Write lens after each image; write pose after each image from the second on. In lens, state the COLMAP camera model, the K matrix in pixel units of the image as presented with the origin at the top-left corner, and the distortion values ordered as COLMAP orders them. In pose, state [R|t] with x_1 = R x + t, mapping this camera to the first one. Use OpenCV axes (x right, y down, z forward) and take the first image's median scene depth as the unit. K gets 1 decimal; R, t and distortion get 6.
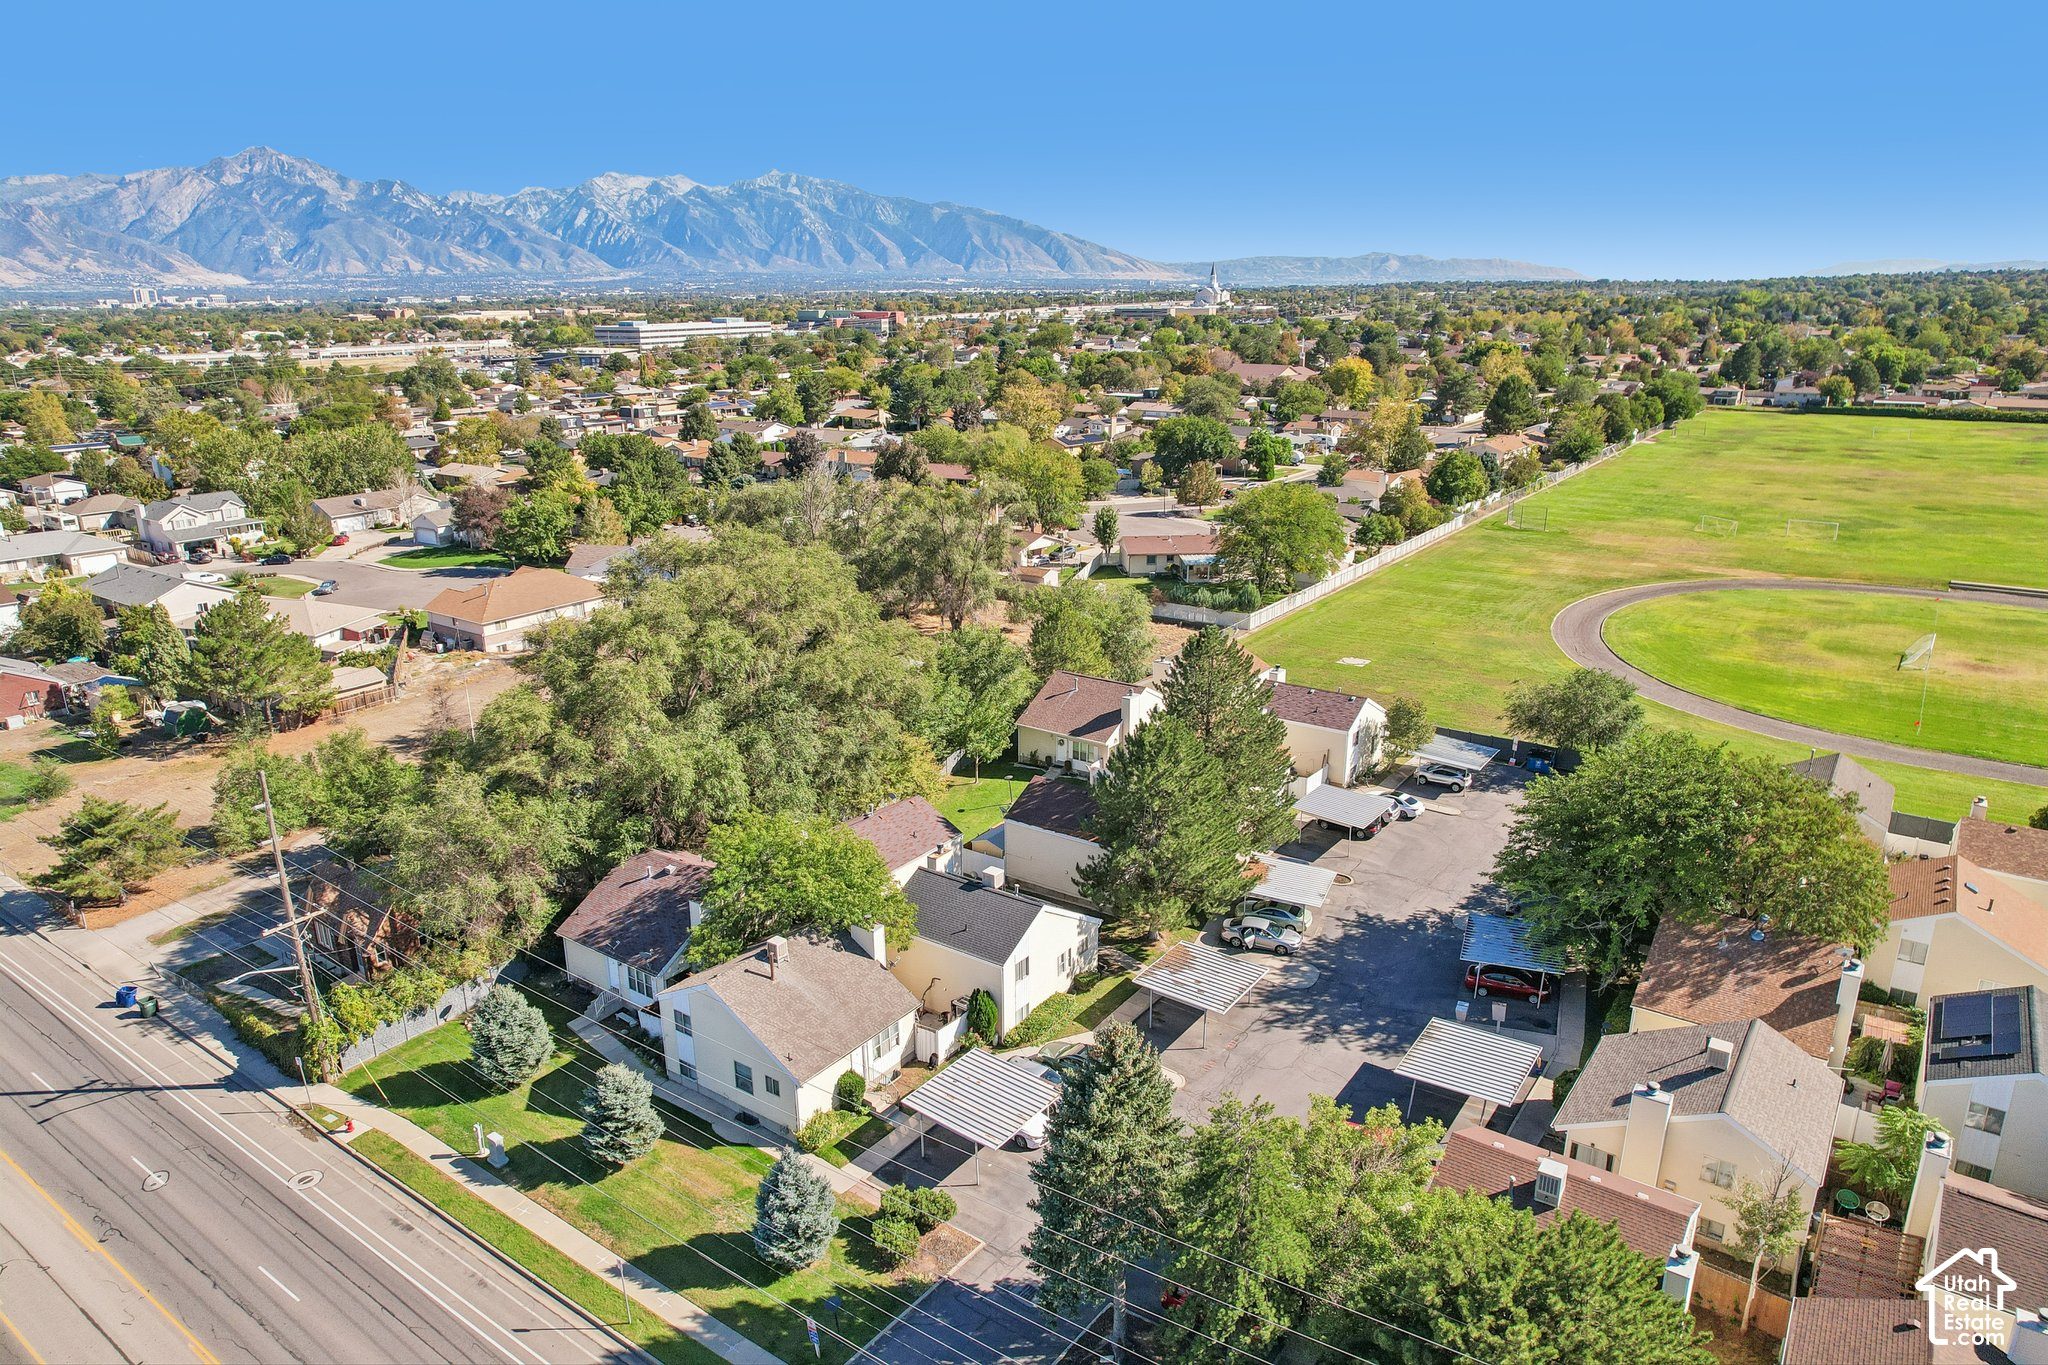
lens RADIAL K [[1315.1, 0, 1028.2], [0, 1315.1, 684.2], [0, 0, 1]] dist [-0.059950, 0.034426]
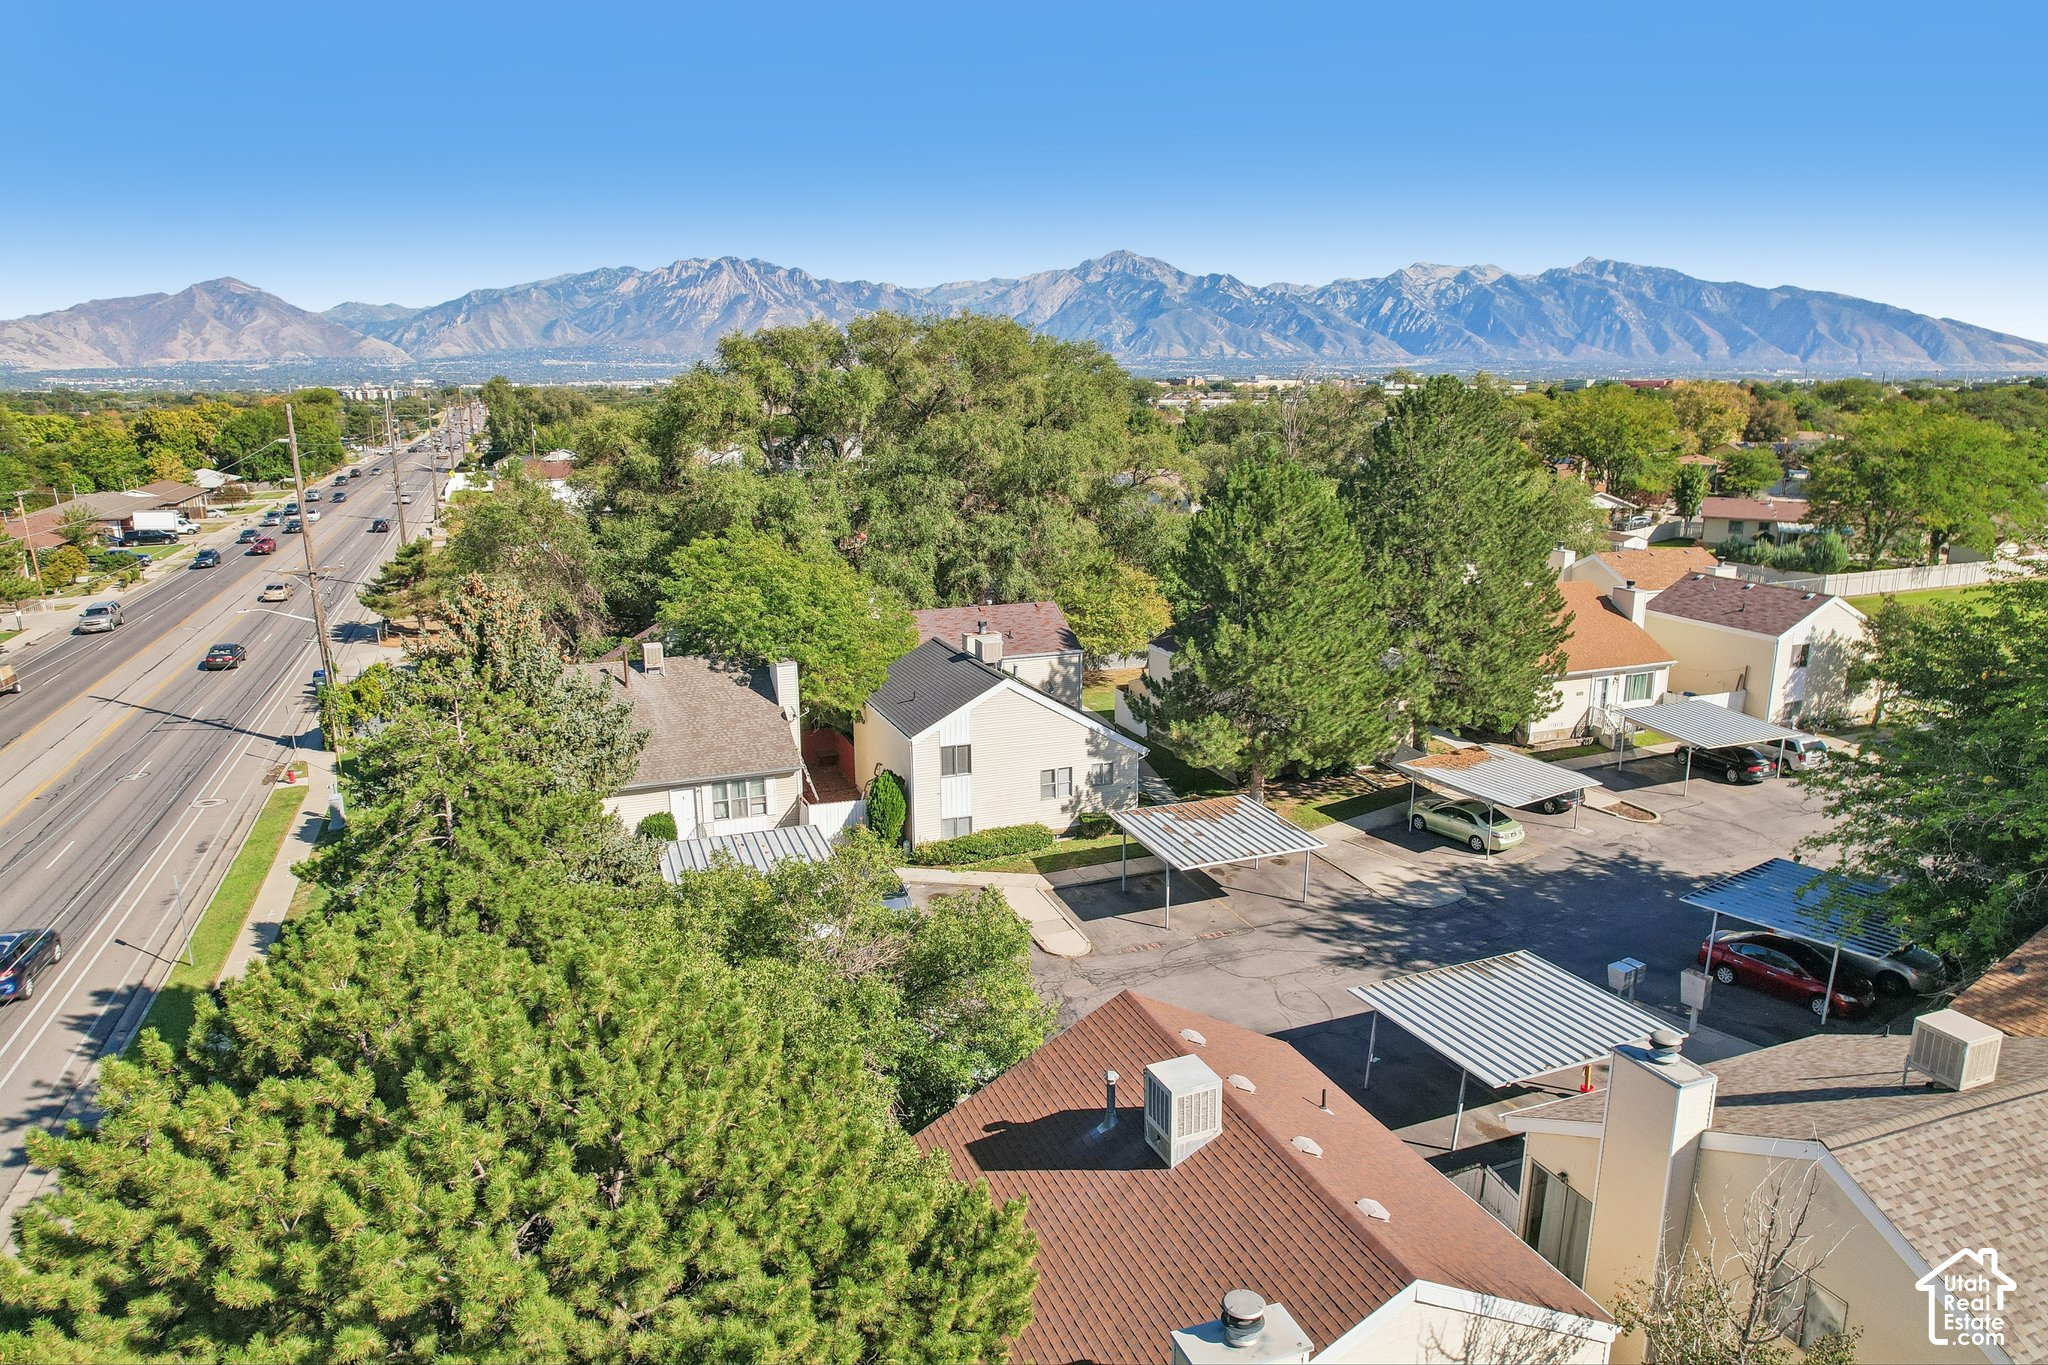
lens RADIAL K [[1315.1, 0, 1029.8], [0, 1315.1, 680.0], [0, 0, 1]] dist [-0.059950, 0.034426]
pose [[0.837710, 0.125931, -0.531397, 0.079526], [-0.162761, 0.986402, -0.022822, 0.037144], [0.521297, 0.105609, 0.846816, 0.084581]]
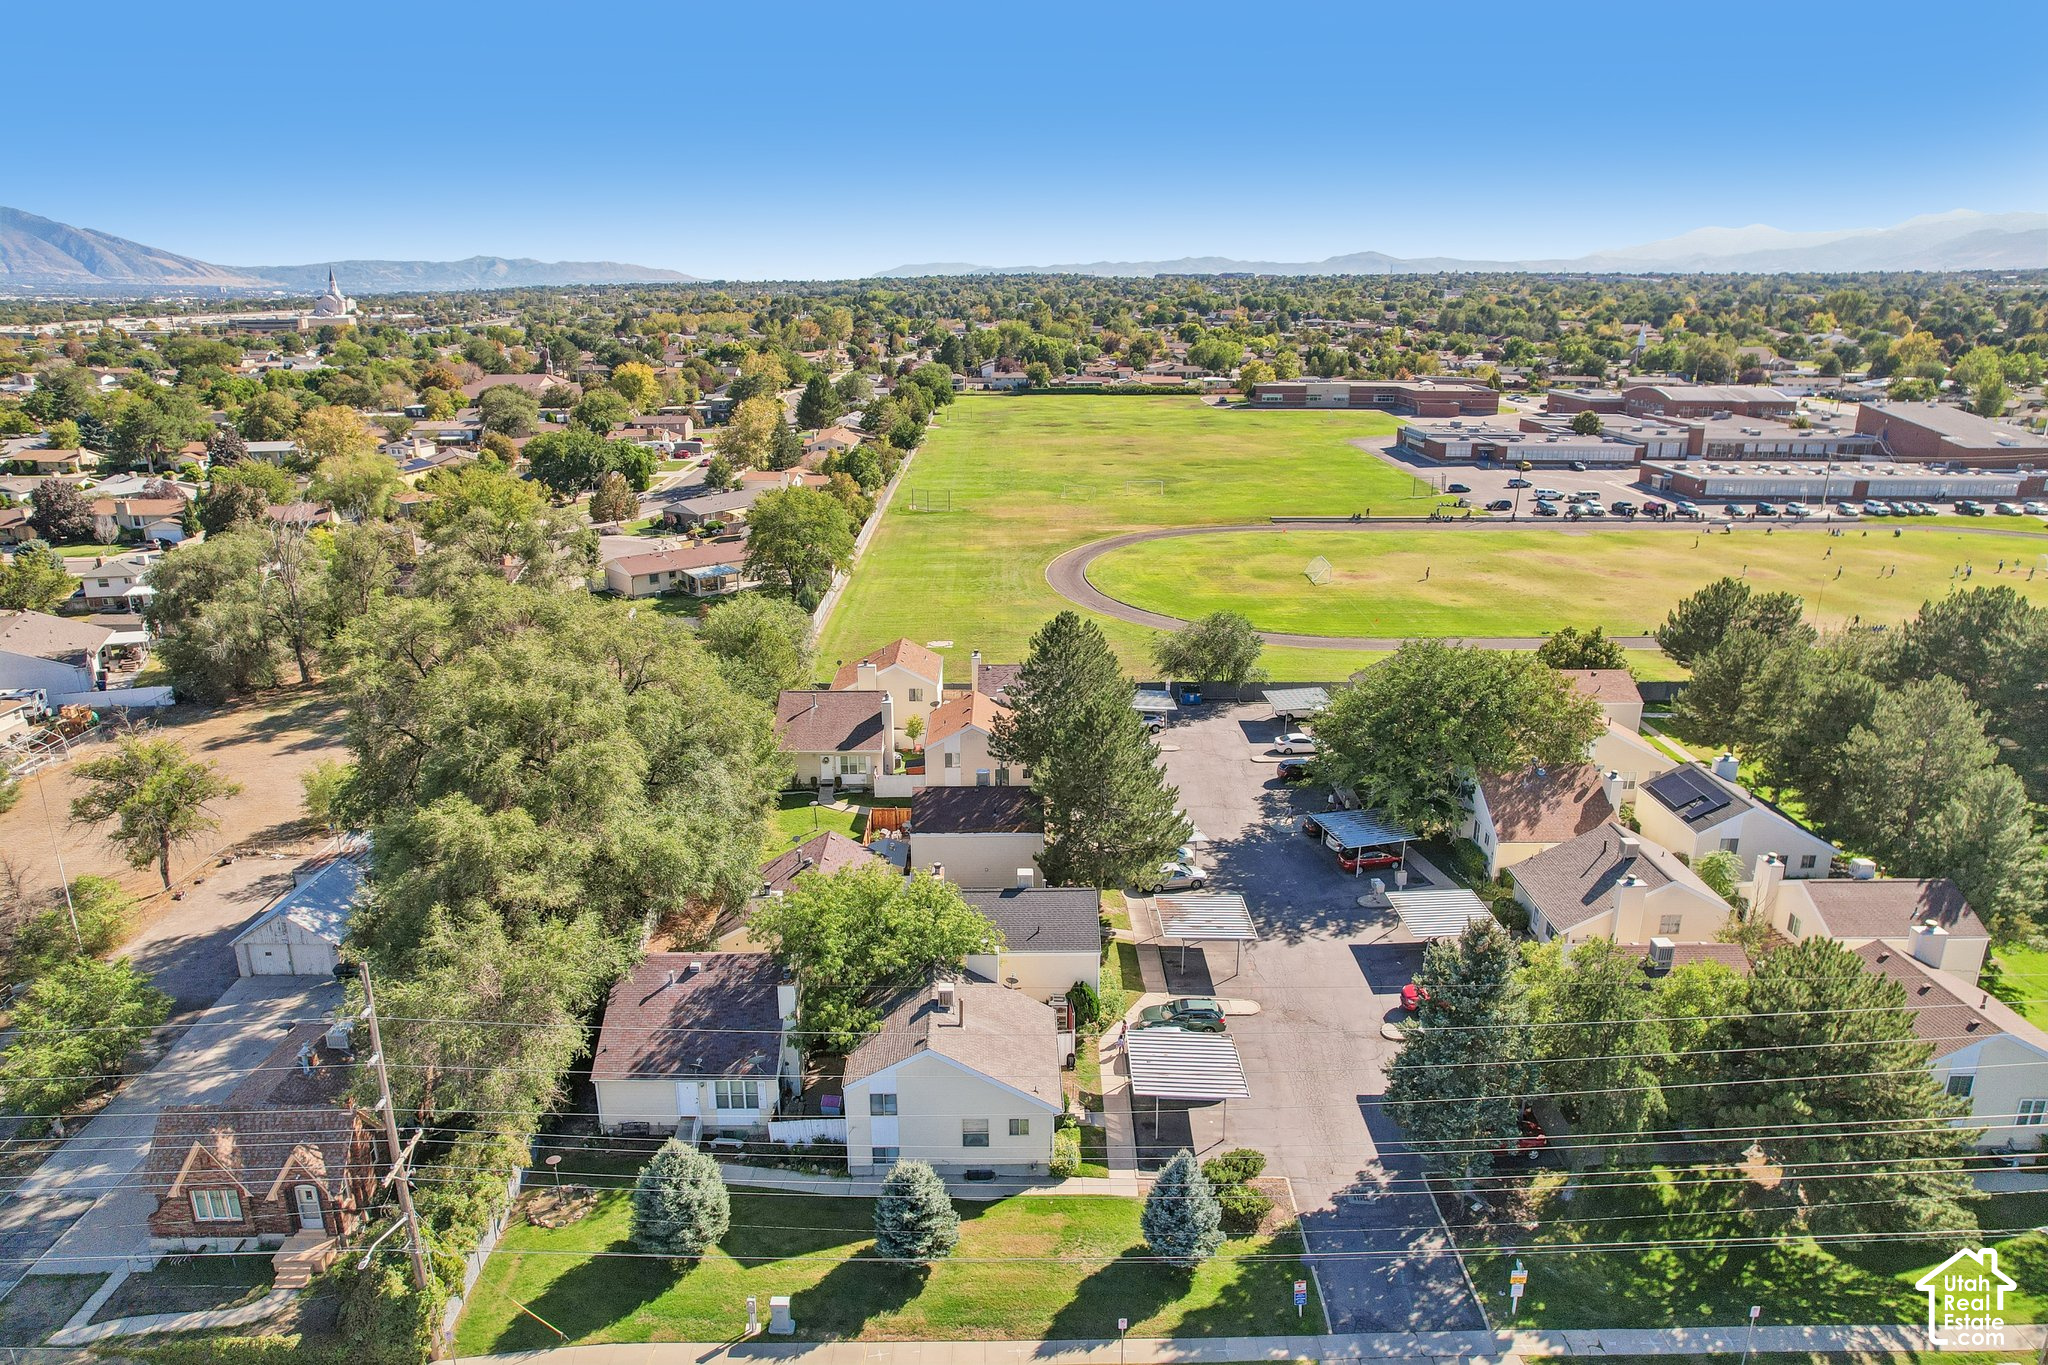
lens RADIAL K [[1315.1, 0, 1015.9], [0, 1315.1, 688.1], [0, 0, 1]] dist [-0.059950, 0.034426]
pose [[0.806482, -0.167716, 0.566973, -0.122972], [0.167322, 0.984465, 0.053209, -0.011144], [-0.567089, 0.051955, 0.822016, 0.034164]]
